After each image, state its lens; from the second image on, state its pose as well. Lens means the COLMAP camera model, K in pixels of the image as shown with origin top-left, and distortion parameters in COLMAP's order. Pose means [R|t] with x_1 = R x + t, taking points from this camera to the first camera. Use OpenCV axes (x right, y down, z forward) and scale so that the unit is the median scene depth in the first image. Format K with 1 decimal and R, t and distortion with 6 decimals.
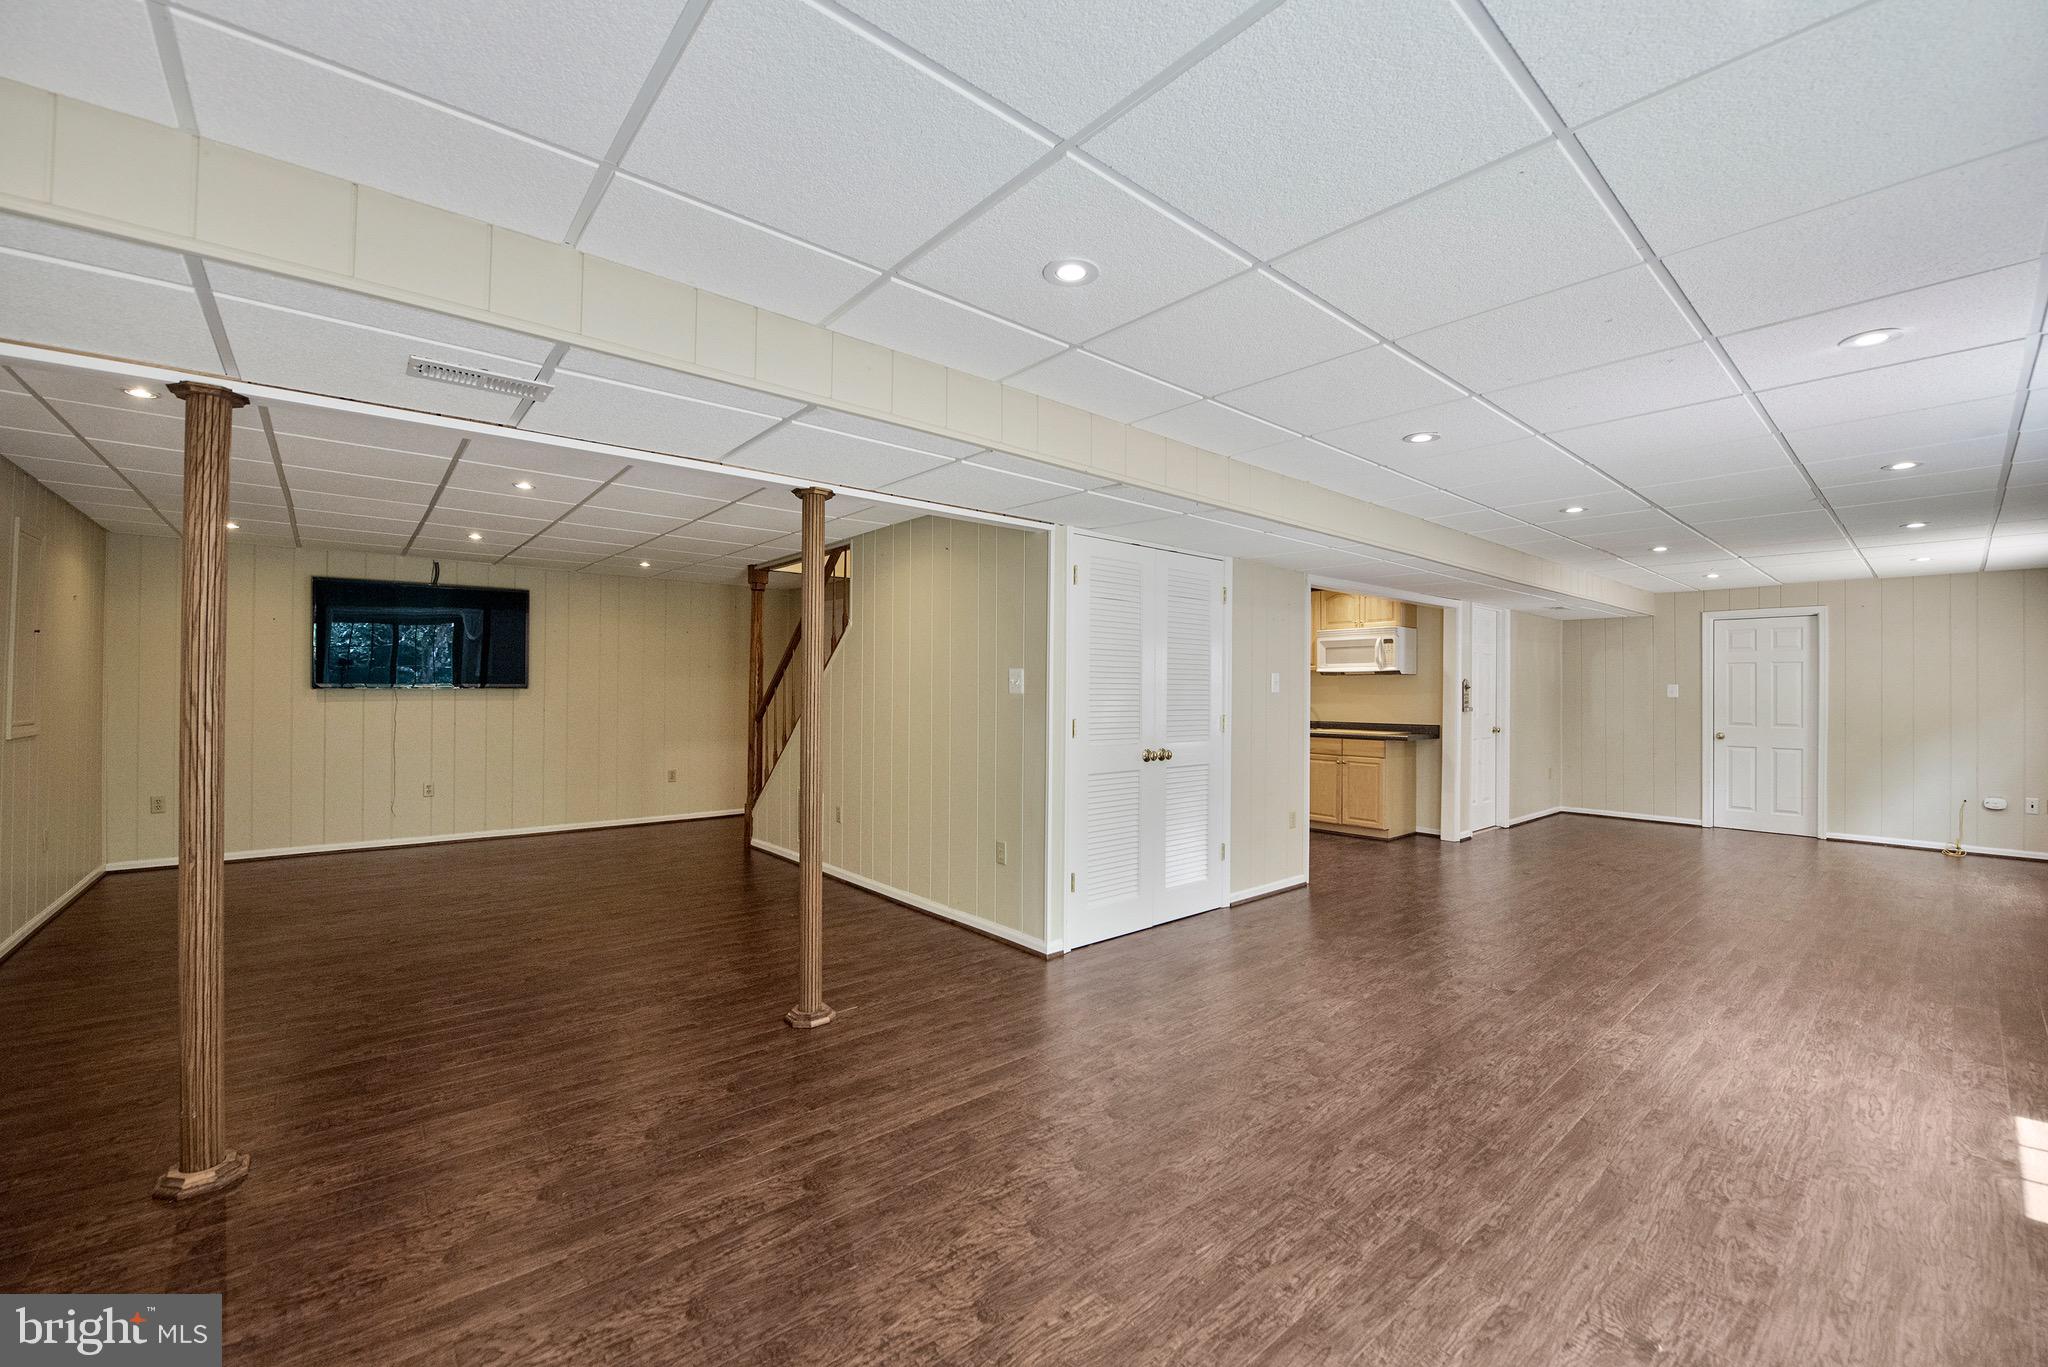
lens RADIAL K [[818.2, 0, 1021.2], [0, 818.2, 680.8], [0, 0, 1]] dist [-0.016327, -0.002421]
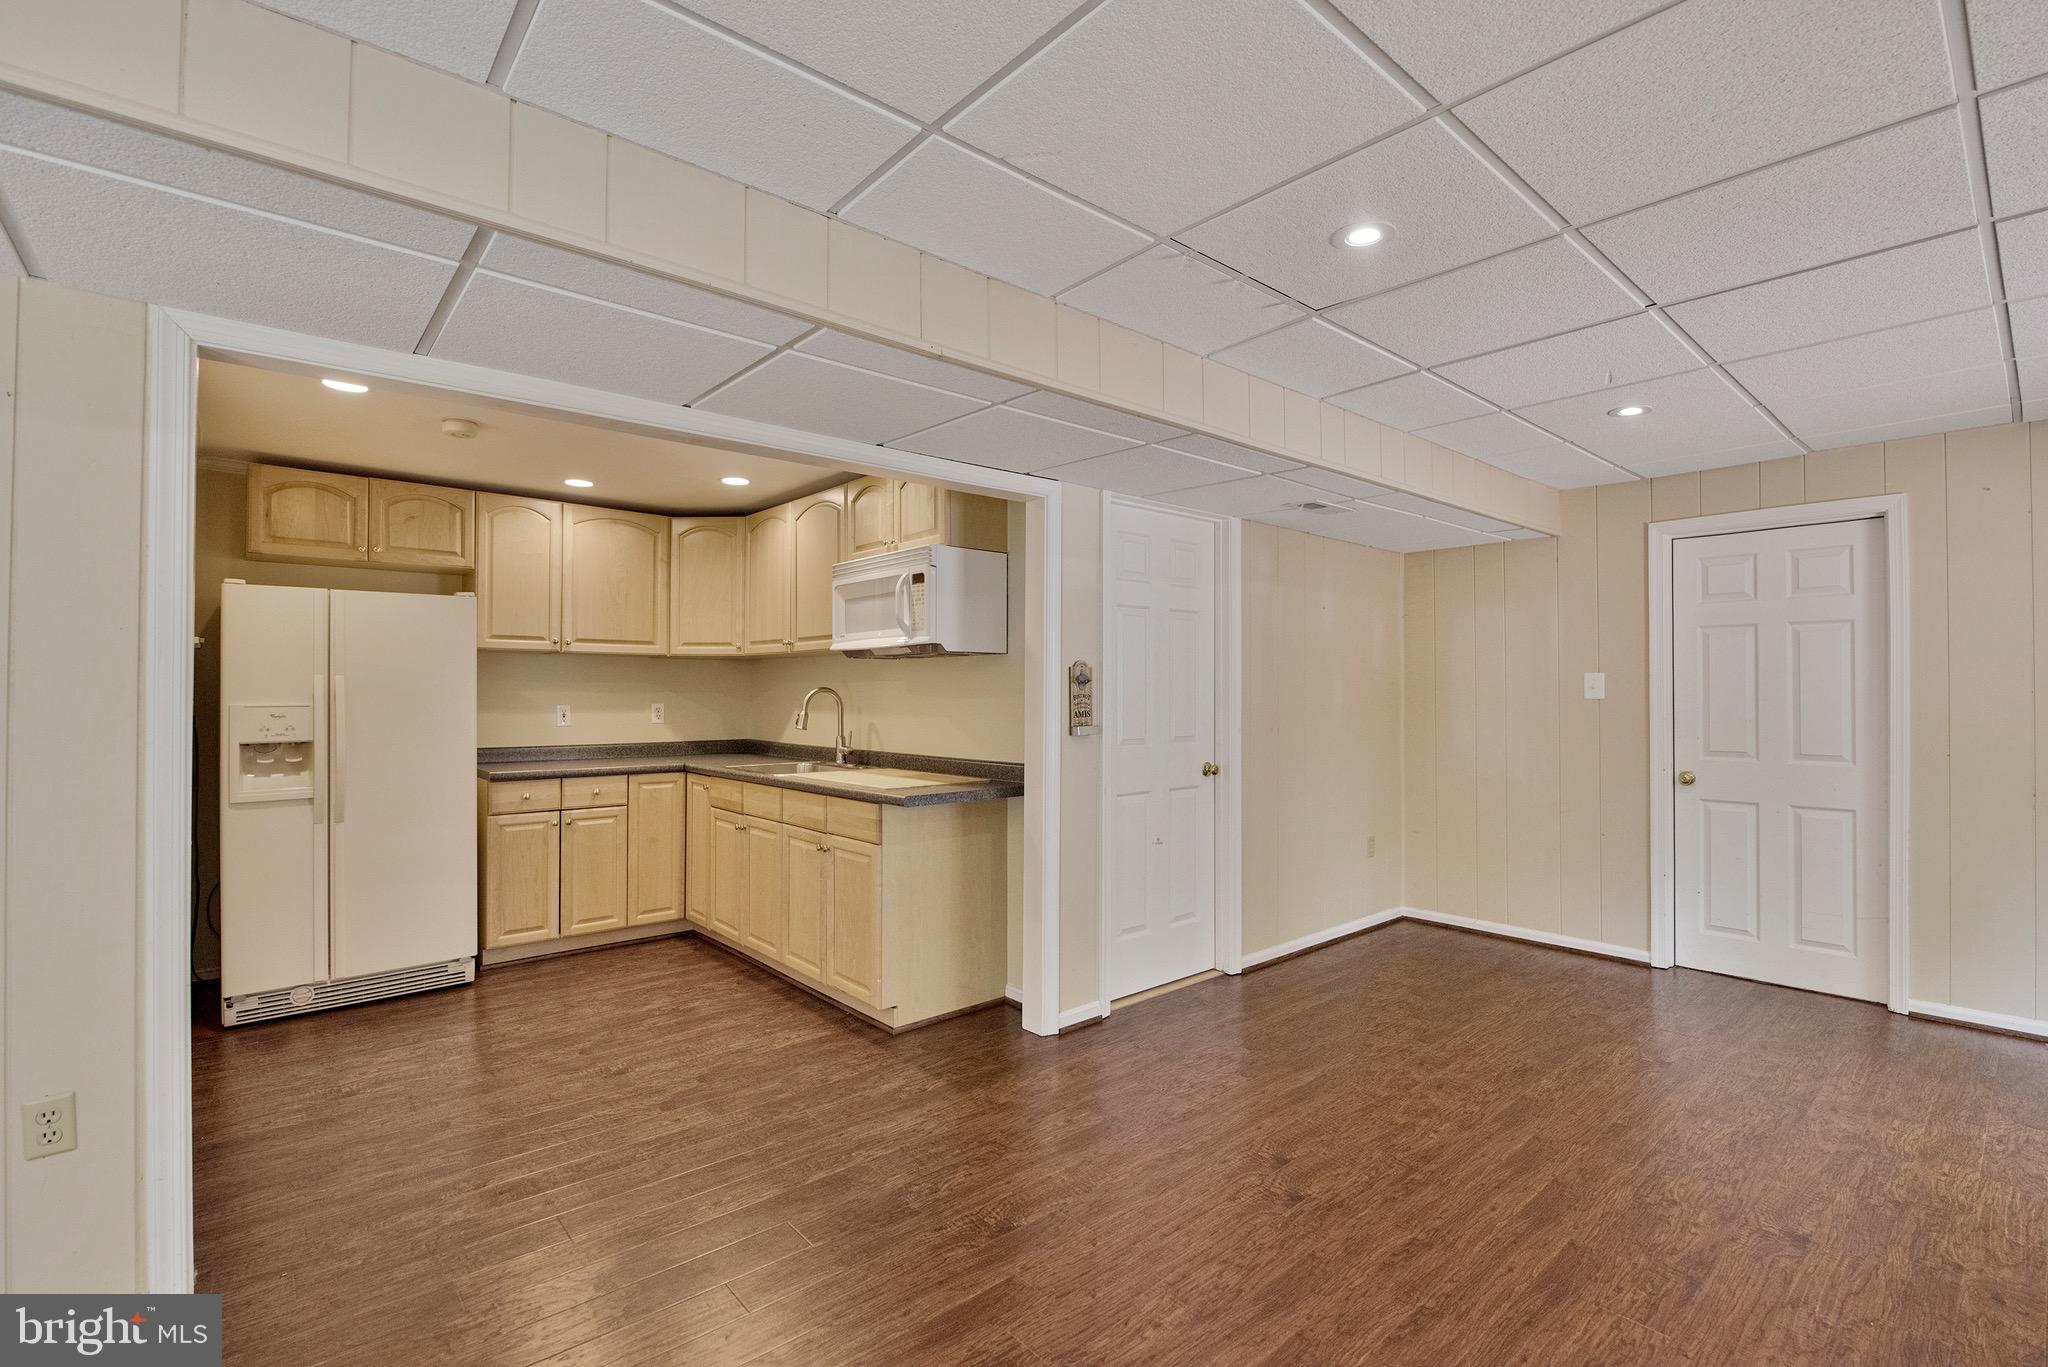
lens RADIAL K [[935.9, 0, 1040.0], [0, 935.9, 680.7], [0, 0, 1]] dist [0.001927, -0.000208]
pose [[0.999612, -0.006807, 0.027002, 0.987937], [0.006824, 0.999977, -0.000531, 0.016503], [-0.026998, 0.000715, 0.999635, 0.955419]]
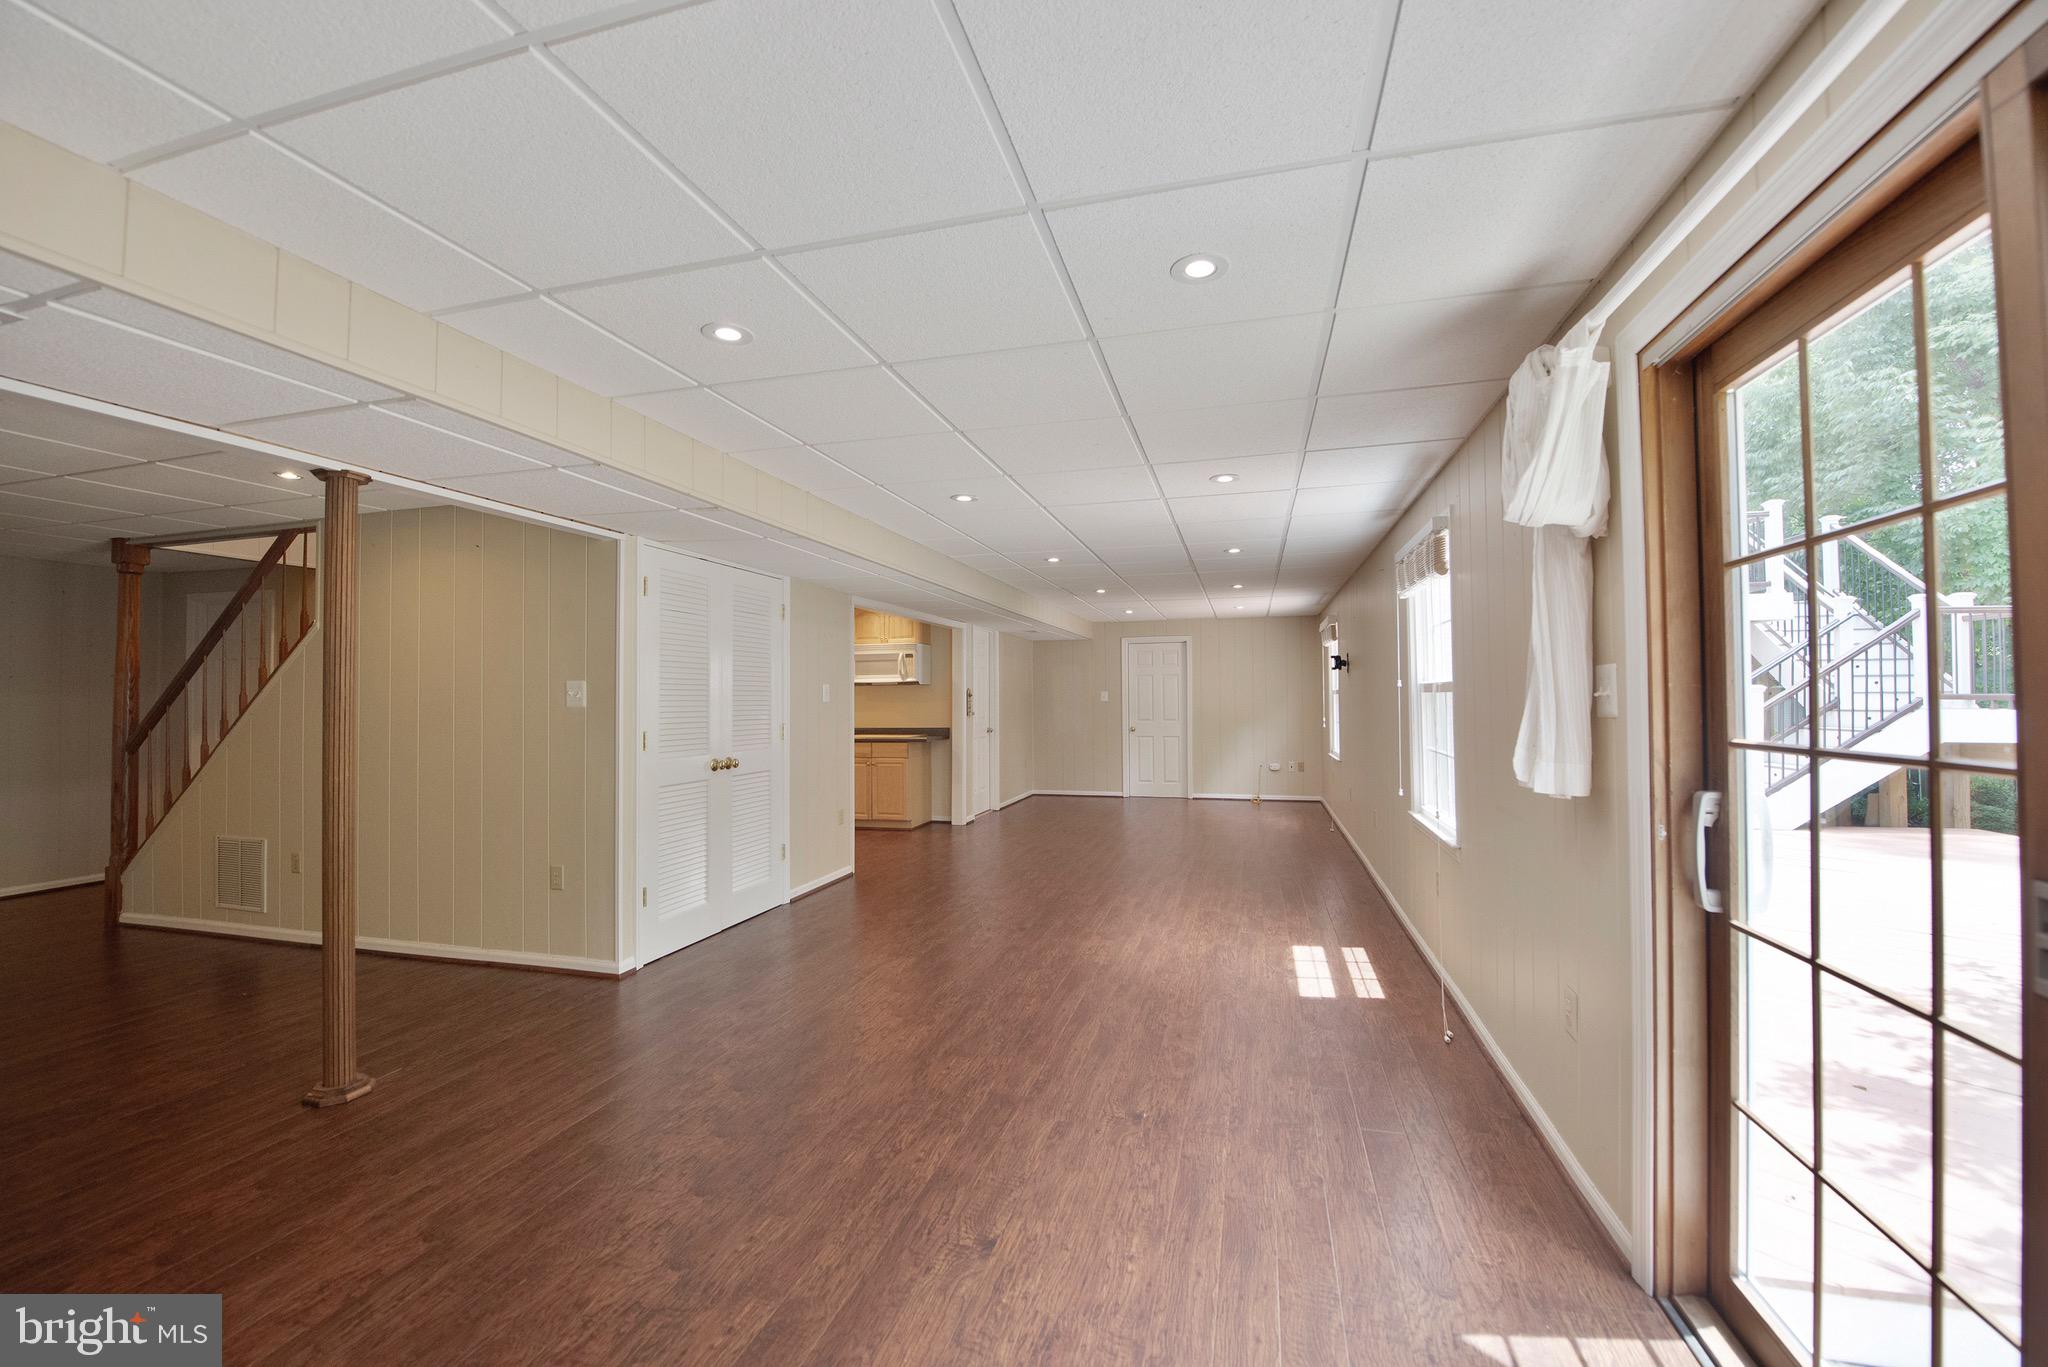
lens RADIAL K [[818.2, 0, 1023.0], [0, 818.2, 679.8], [0, 0, 1]] dist [-0.016327, -0.002421]
pose [[0.829524, -0.000635, 0.558471, -0.115471], [0.008438, 0.999899, -0.011397, -0.000737], [-0.558407, 0.014166, 0.829446, -0.082580]]
